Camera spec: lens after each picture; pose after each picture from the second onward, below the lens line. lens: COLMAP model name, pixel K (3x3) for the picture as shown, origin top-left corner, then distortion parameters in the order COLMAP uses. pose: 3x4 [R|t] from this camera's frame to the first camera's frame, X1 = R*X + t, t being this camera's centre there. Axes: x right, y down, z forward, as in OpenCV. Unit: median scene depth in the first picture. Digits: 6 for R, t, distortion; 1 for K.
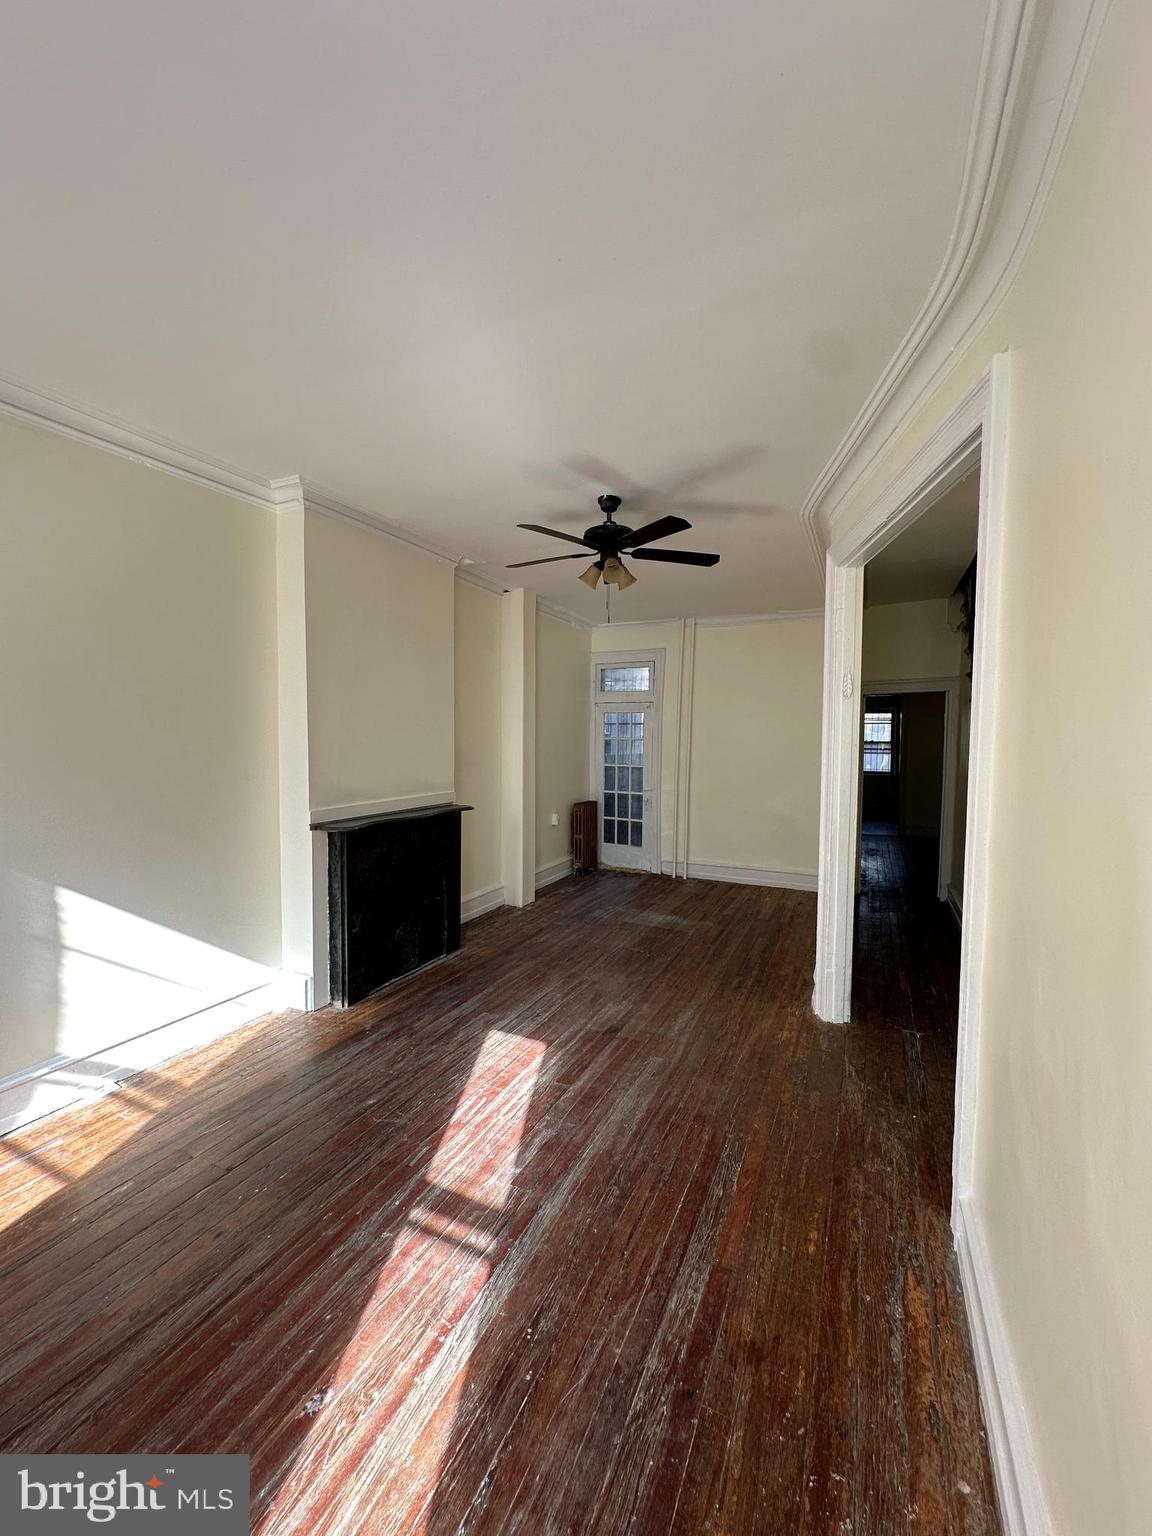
lens RADIAL K [[610.9, 0, 578.3], [0, 610.9, 768.5], [0, 0, 1]] dist [-0.002738, 0.000787]
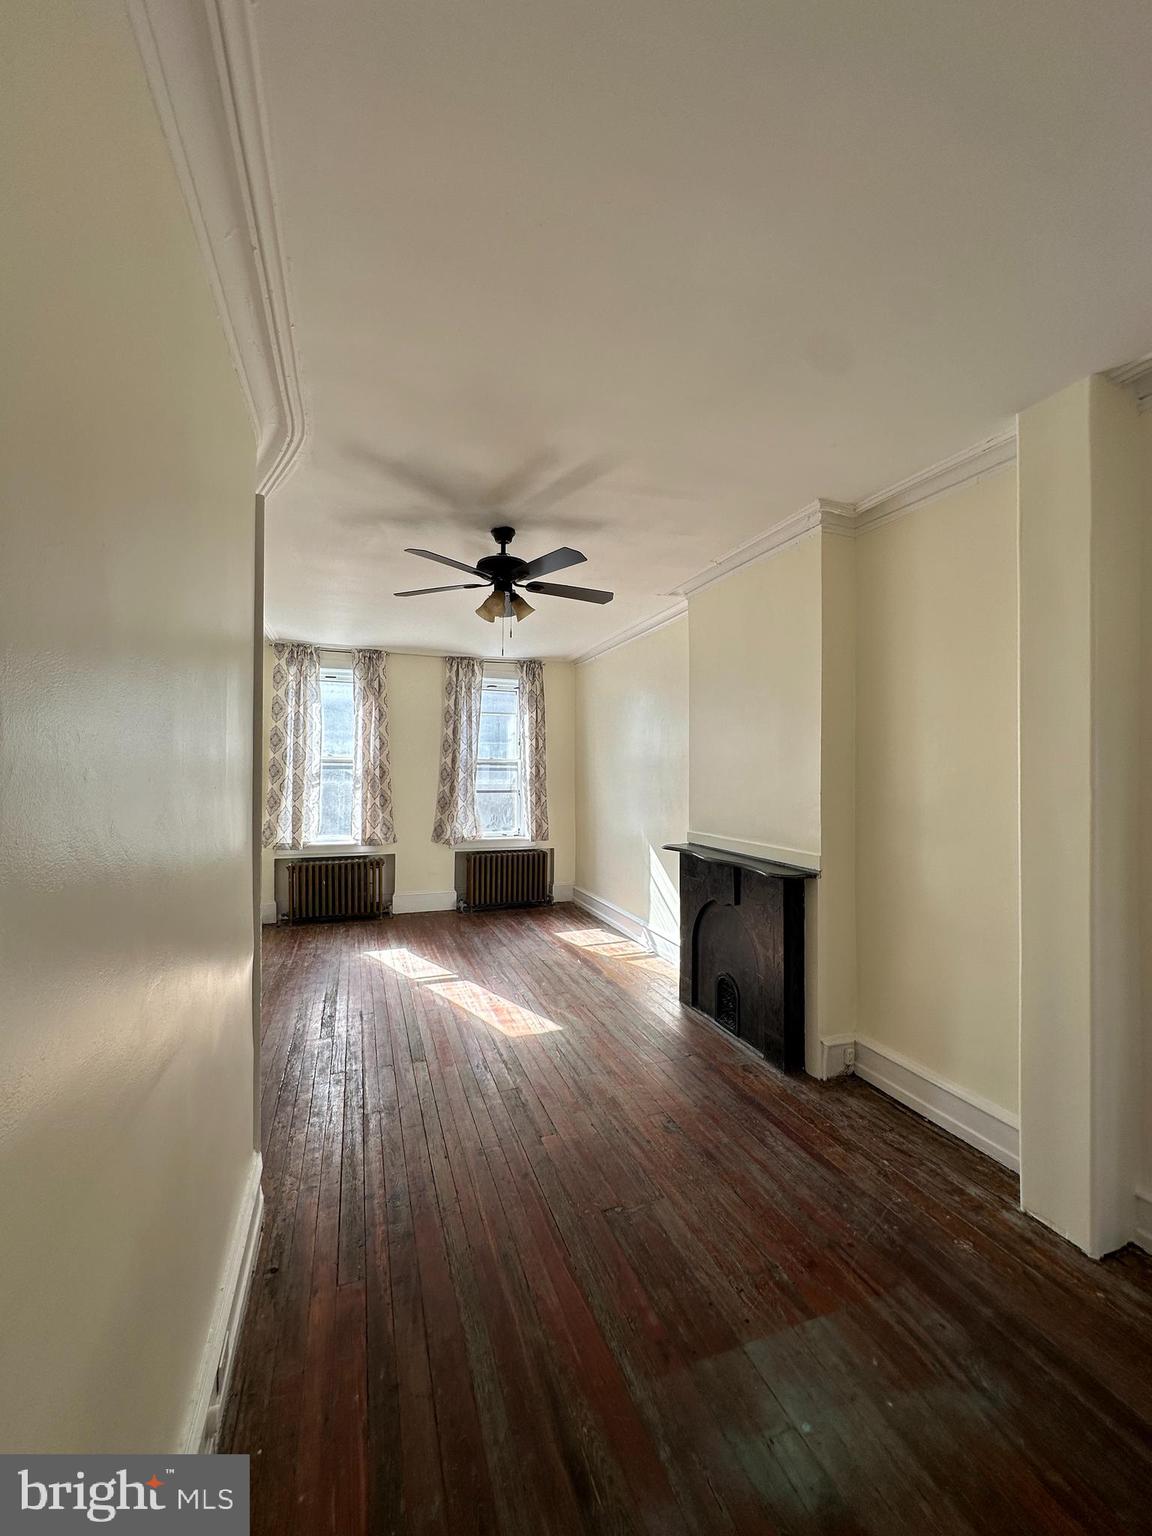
lens RADIAL K [[610.9, 0, 578.3], [0, 610.9, 768.5], [0, 0, 1]] dist [-0.002738, 0.000787]
pose [[-0.699363, -0.010361, -0.714692, 0.643033], [-0.045627, 0.998503, 0.030173, -0.091956], [0.713309, 0.053711, -0.698788, 1.734116]]
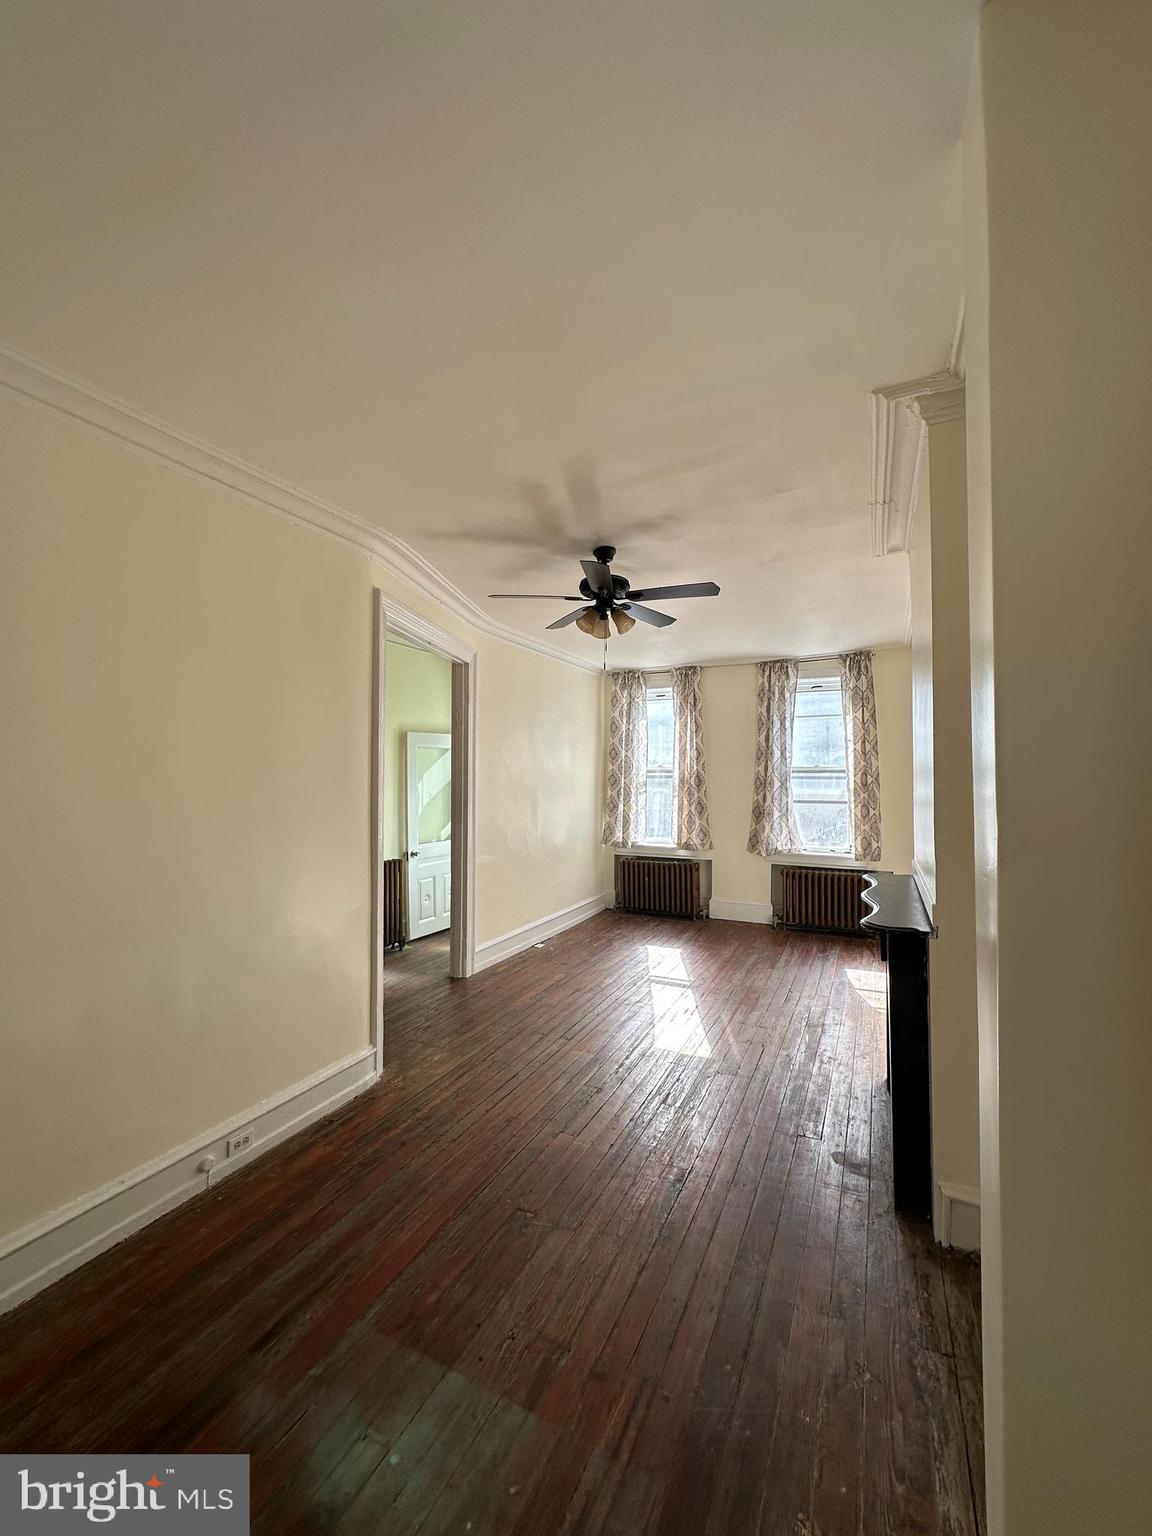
lens RADIAL K [[610.9, 0, 578.3], [0, 610.9, 768.5], [0, 0, 1]] dist [-0.002738, 0.000787]
pose [[-0.999942, -0.004306, 0.009846, 0.081681], [-0.003940, 0.999311, 0.036914, -0.108924], [-0.009998, 0.036873, -0.999270, 1.974183]]
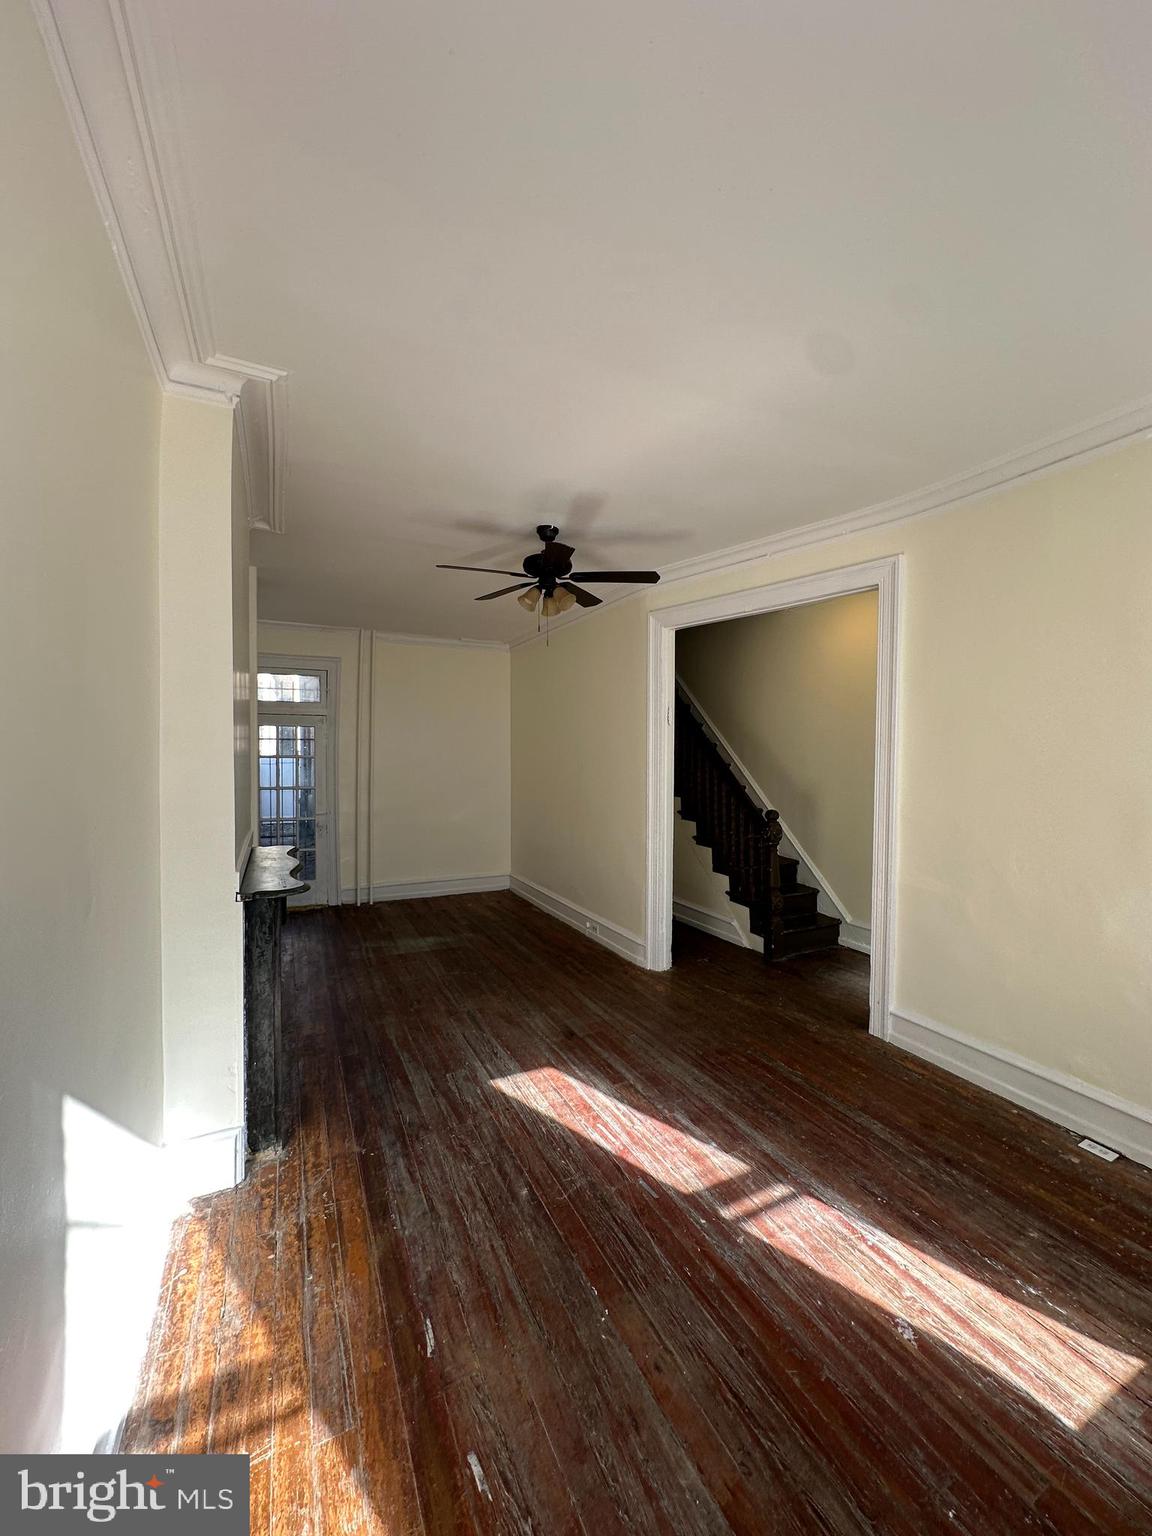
lens RADIAL K [[610.9, 0, 578.3], [0, 610.9, 768.5], [0, 0, 1]] dist [-0.002738, 0.000787]
pose [[0.623847, -0.023349, 0.781197, -0.721440], [0.043473, 0.999043, -0.004856, -0.021152], [-0.780336, 0.036991, 0.624265, 0.306989]]
